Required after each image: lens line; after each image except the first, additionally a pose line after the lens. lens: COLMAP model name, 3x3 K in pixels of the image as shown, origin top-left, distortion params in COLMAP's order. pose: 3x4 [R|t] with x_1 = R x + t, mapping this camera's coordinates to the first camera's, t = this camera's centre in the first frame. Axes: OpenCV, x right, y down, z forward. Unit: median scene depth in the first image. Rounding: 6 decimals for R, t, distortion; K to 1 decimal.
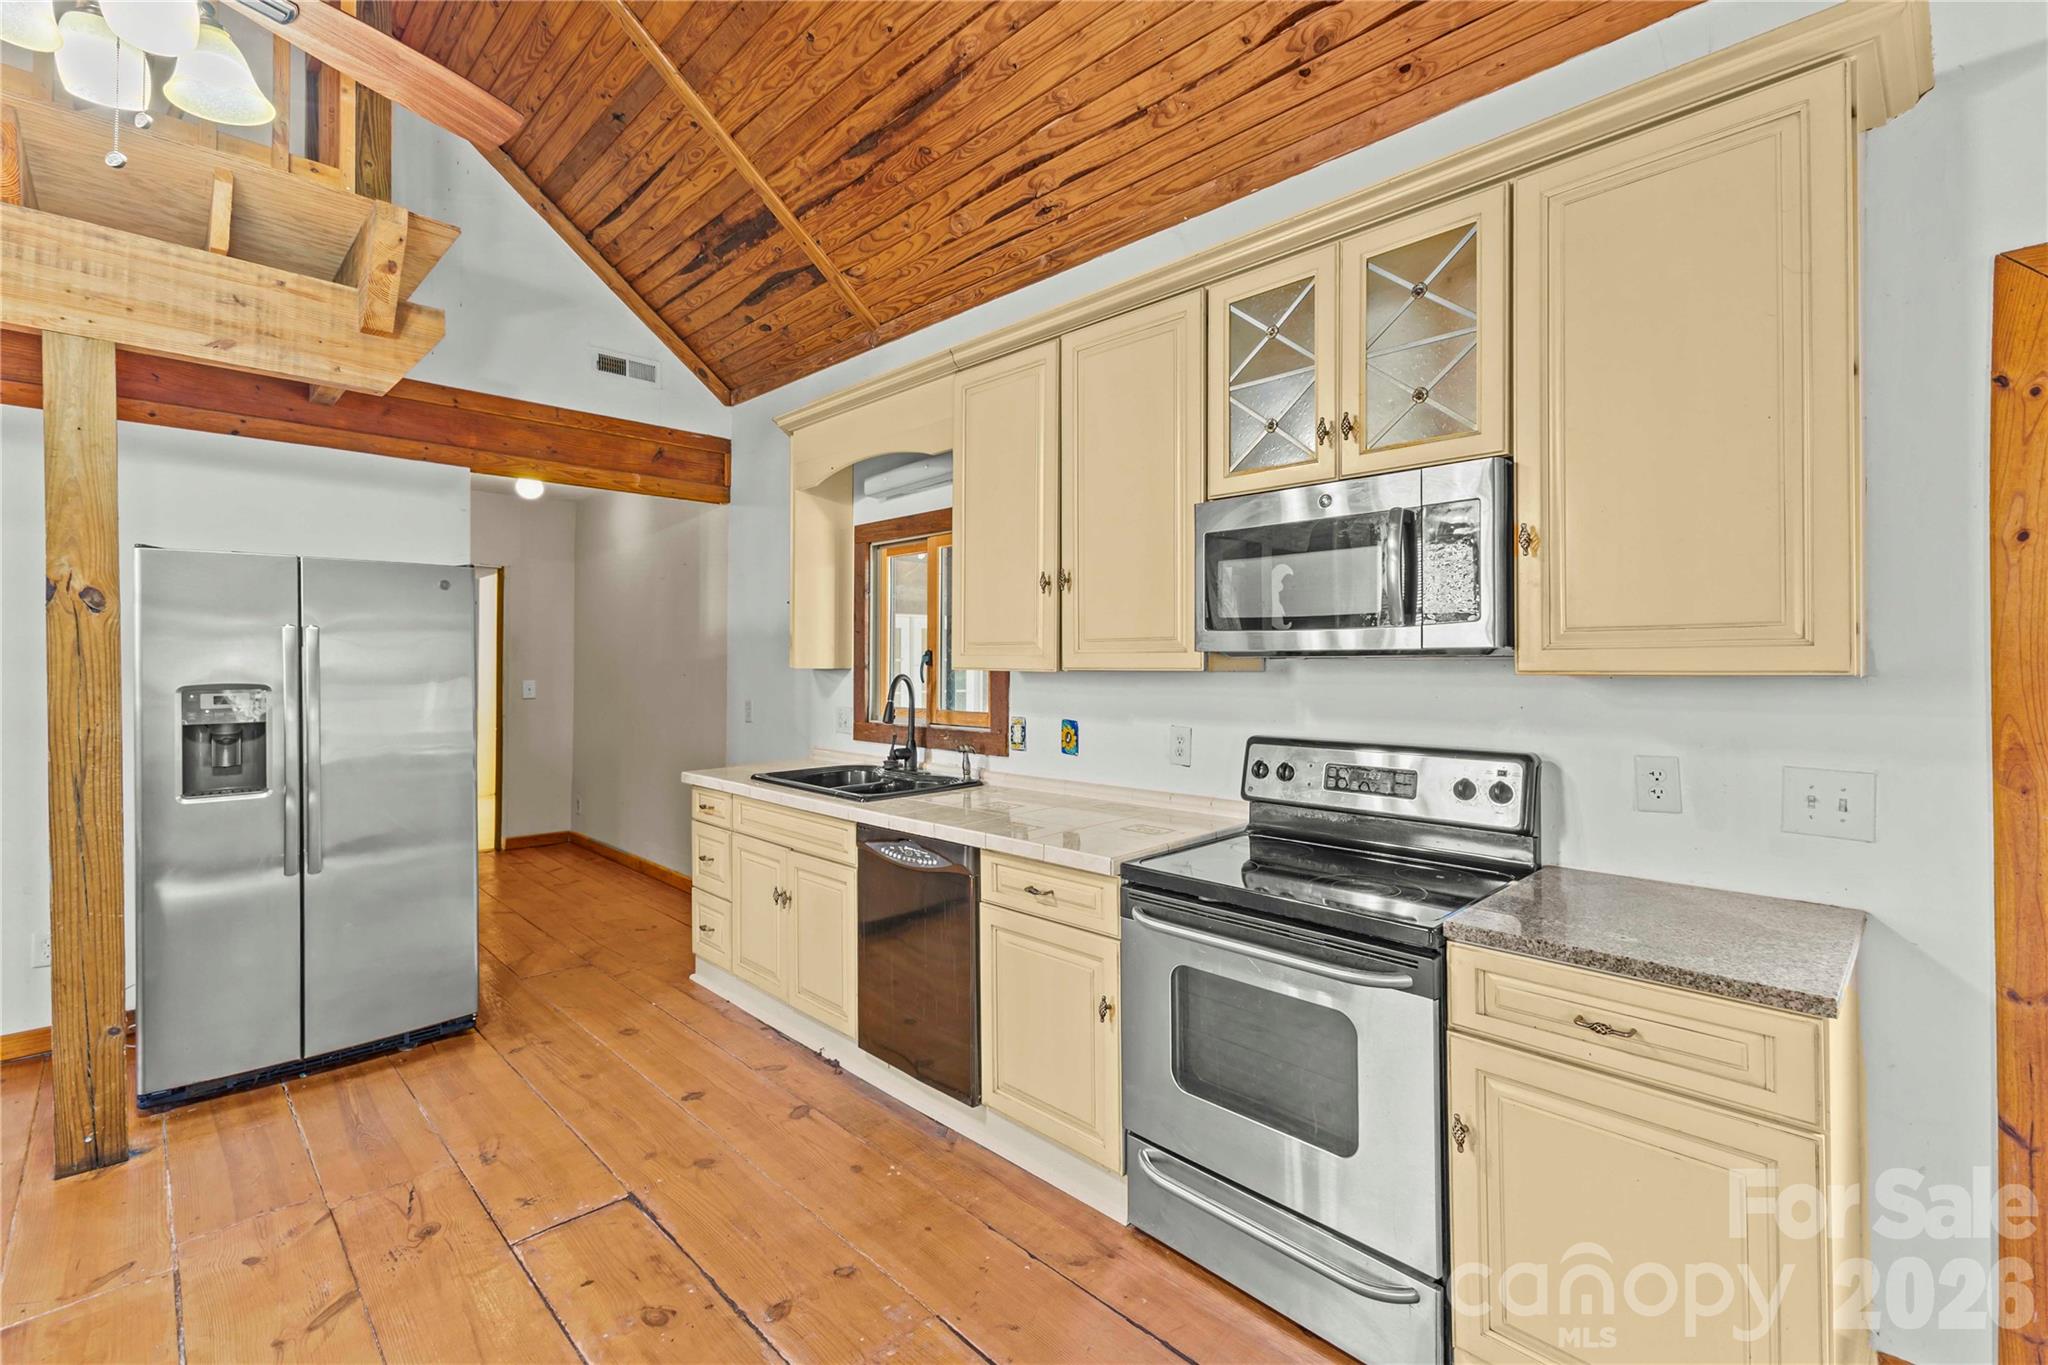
lens RADIAL K [[884.2, 0, 1029.7], [0, 884.2, 658.9], [0, 0, 1]] dist [0.004732, -0.000148]
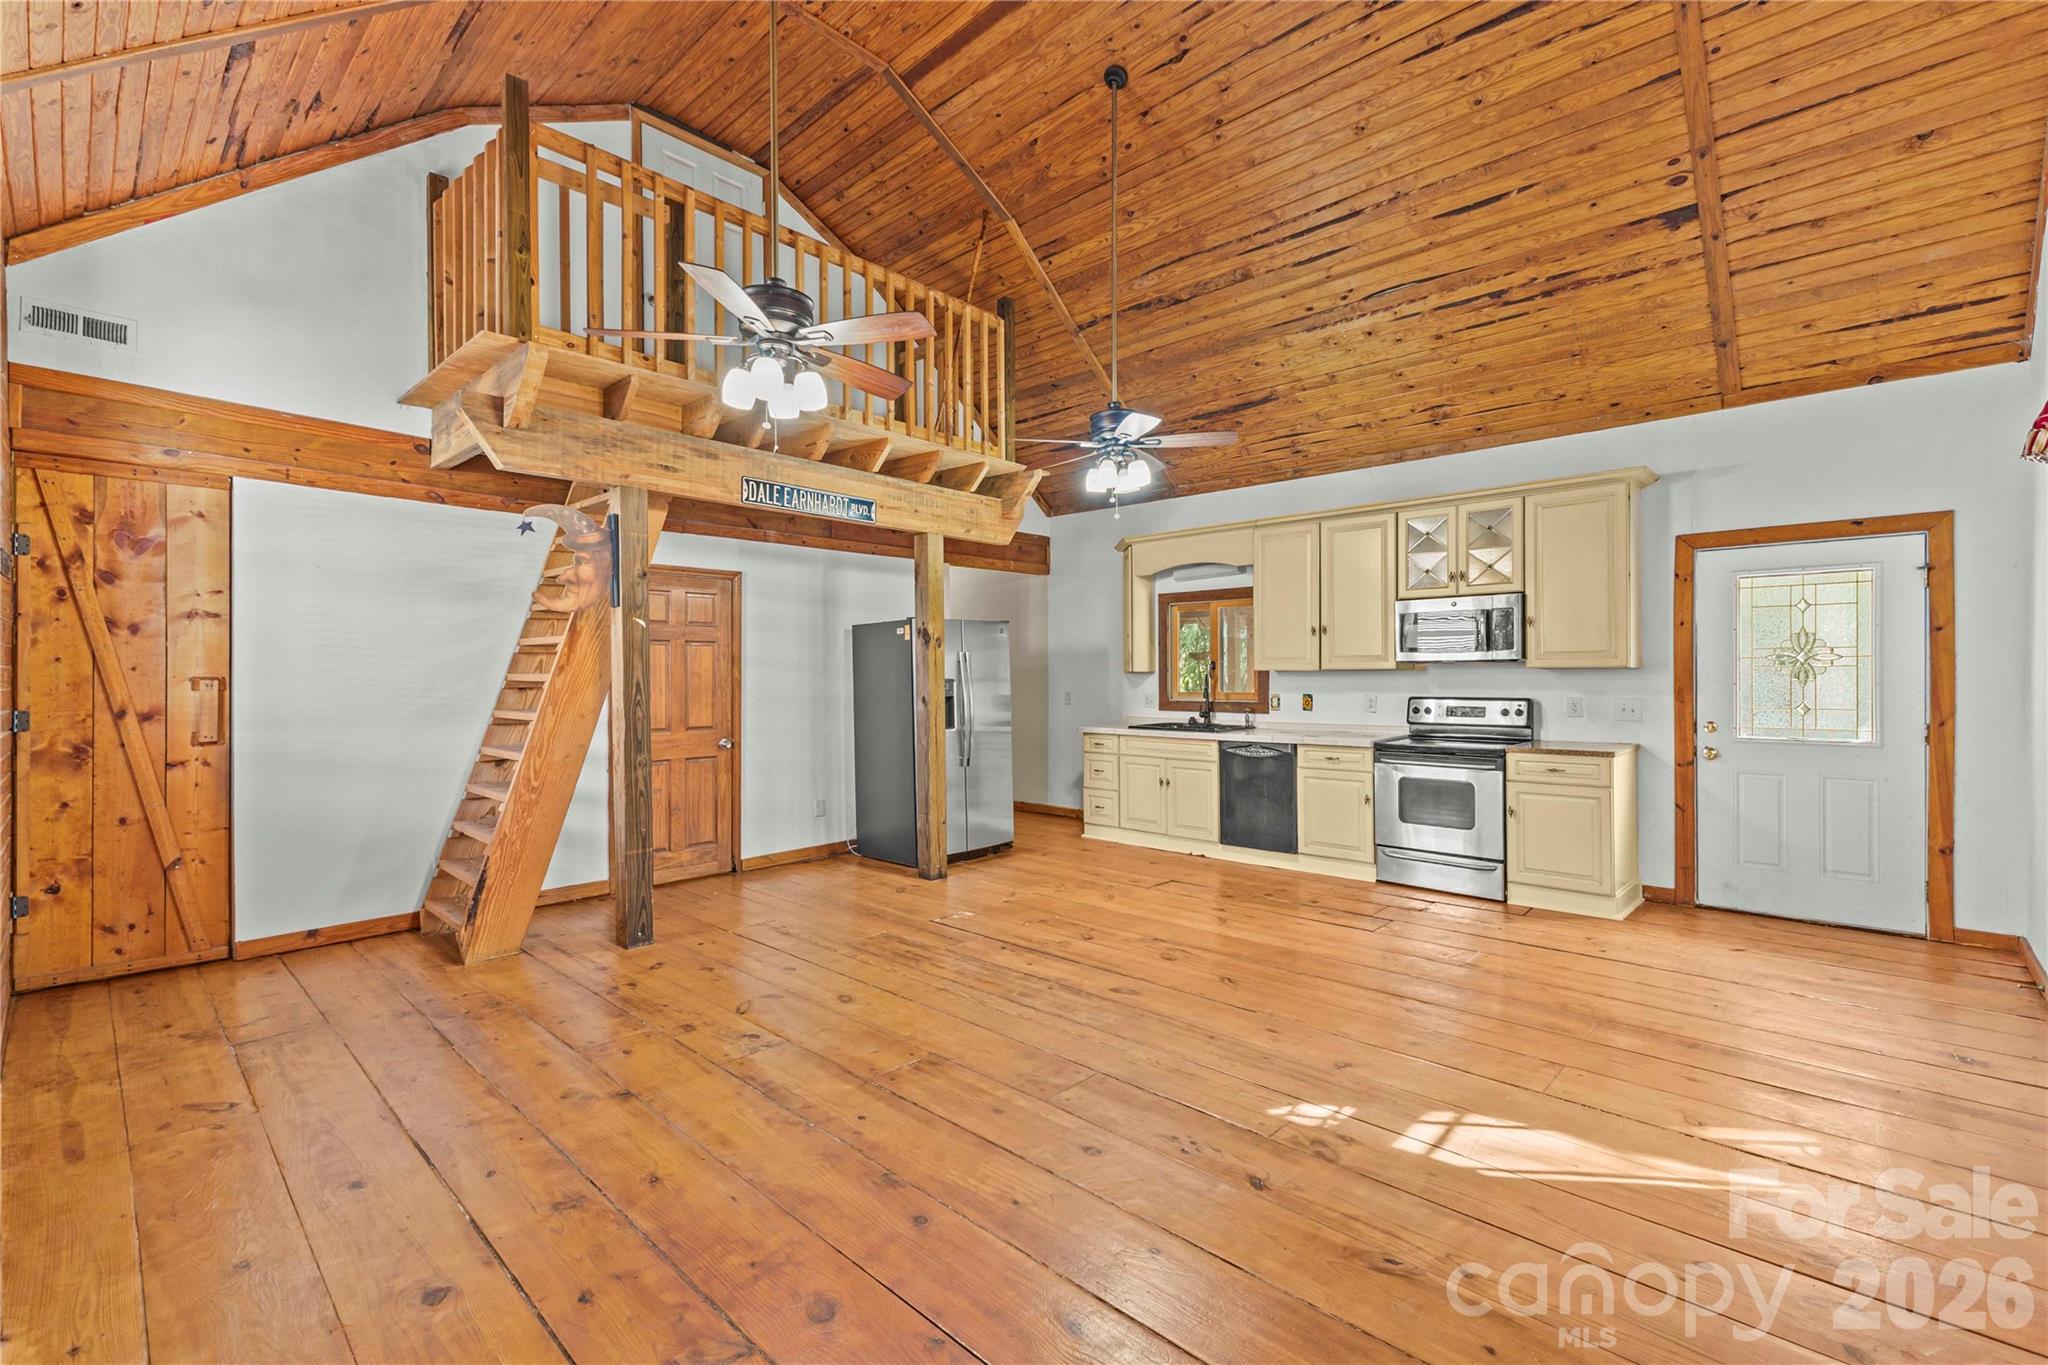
lens RADIAL K [[889.2, 0, 1024.0], [0, 889.2, 682.5], [0, 0, 1]] dist [0.003489, -0.000042]
pose [[0.999668, -0.007147, 0.024739, -0.748923], [0.006802, 0.999879, 0.013996, 0.008023], [-0.024836, -0.013823, 0.999596, -1.201638]]
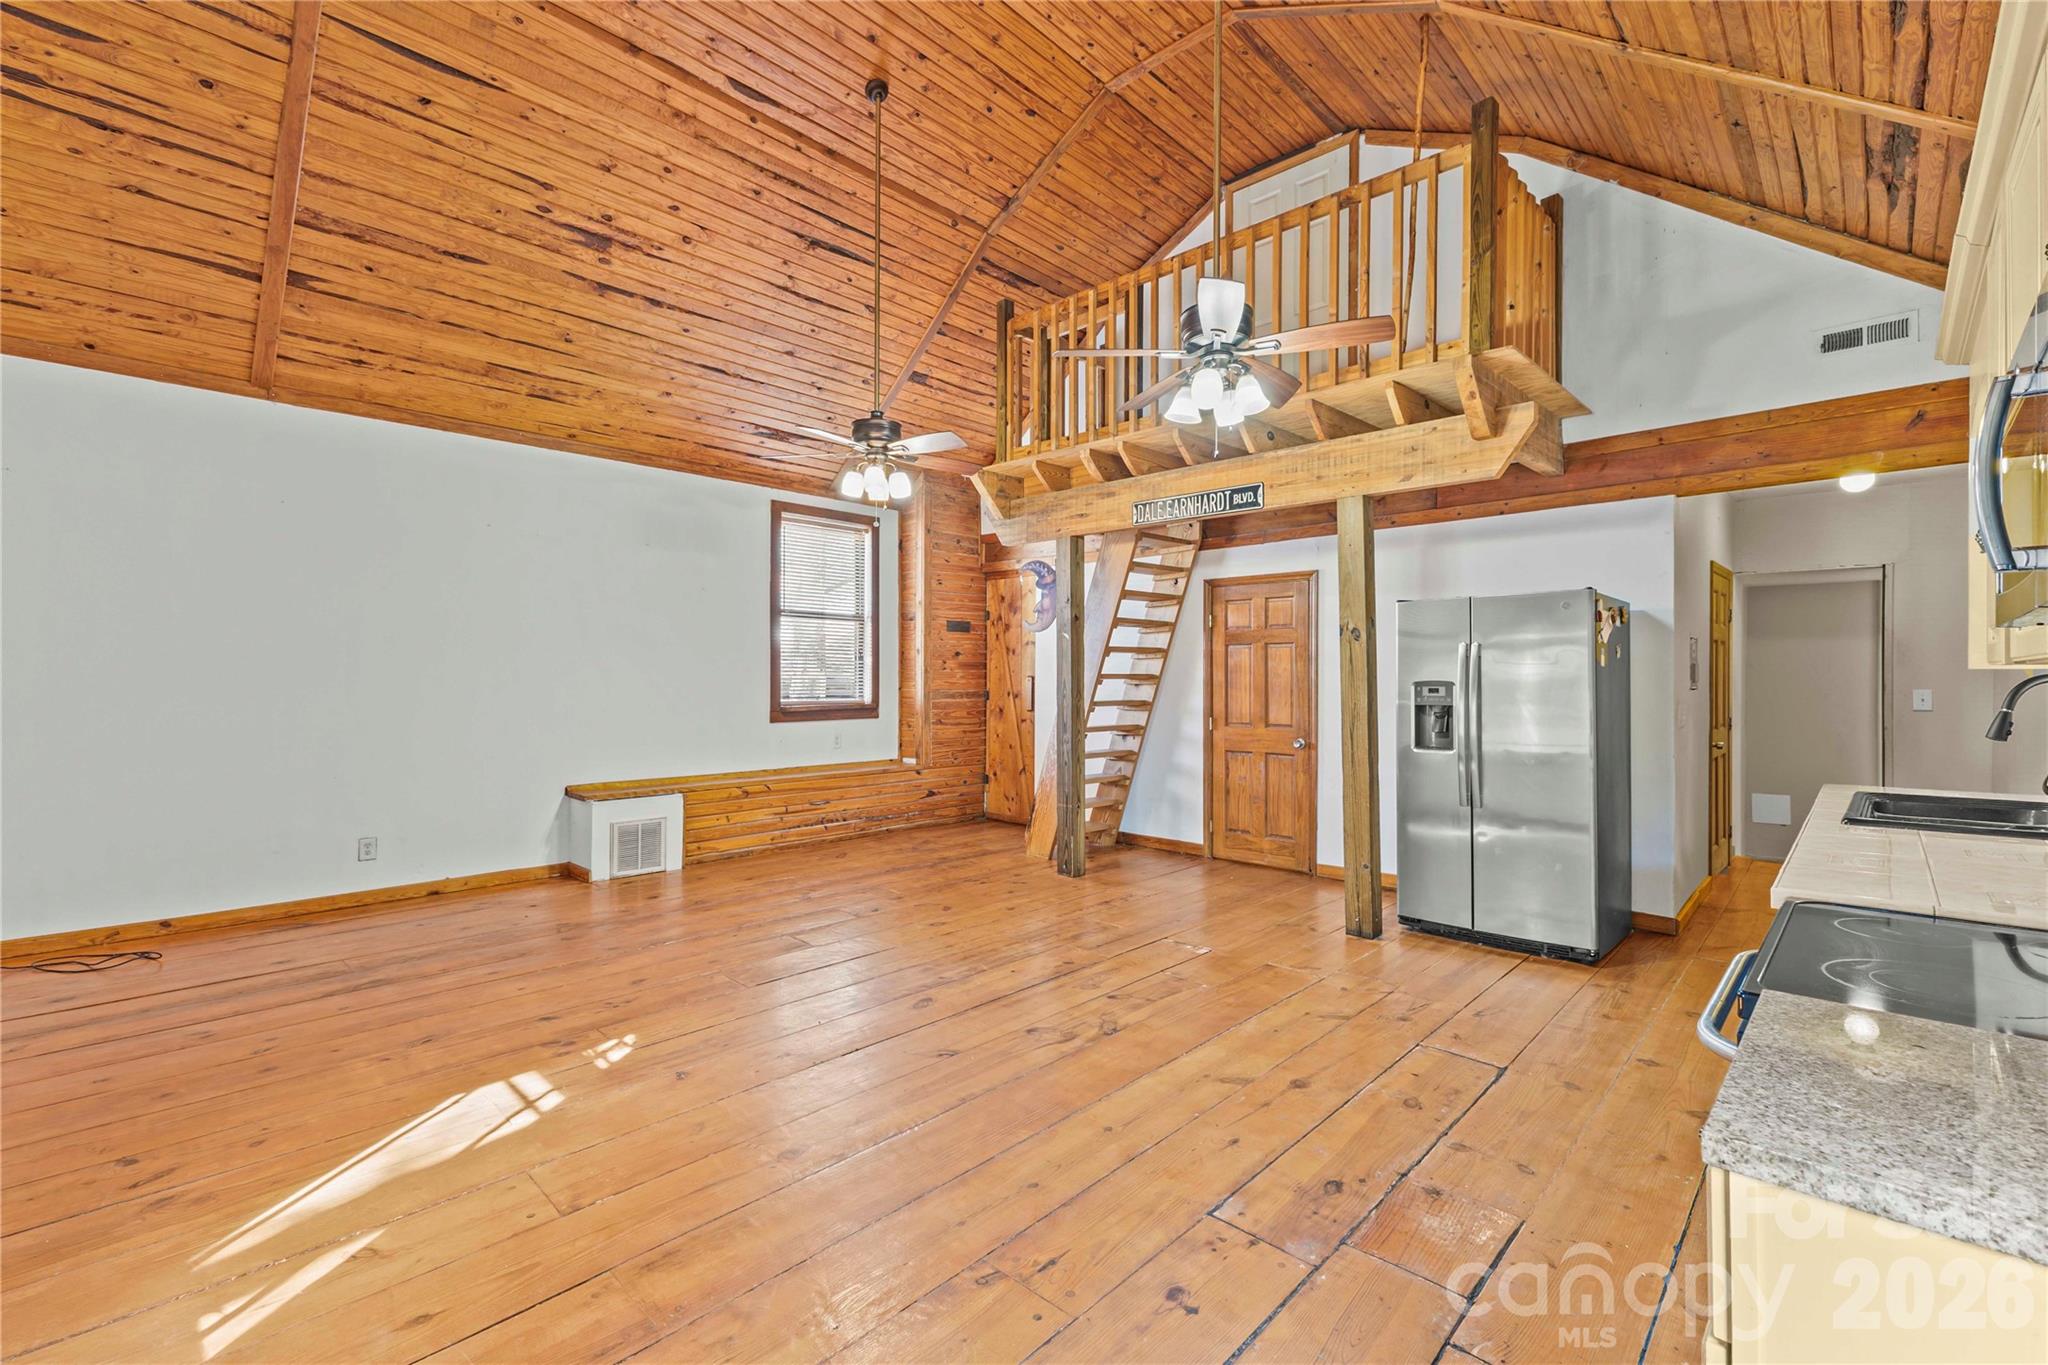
lens RADIAL K [[884.5, 0, 1026.1], [0, 884.5, 677.8], [0, 0, 1]] dist [0.004882, -0.000009]
pose [[0.021242, -0.001223, -0.999774, 0.688838], [0.005166, 0.999986, -0.001114, 0.020630], [0.999761, -0.005141, 0.021248, 0.218164]]
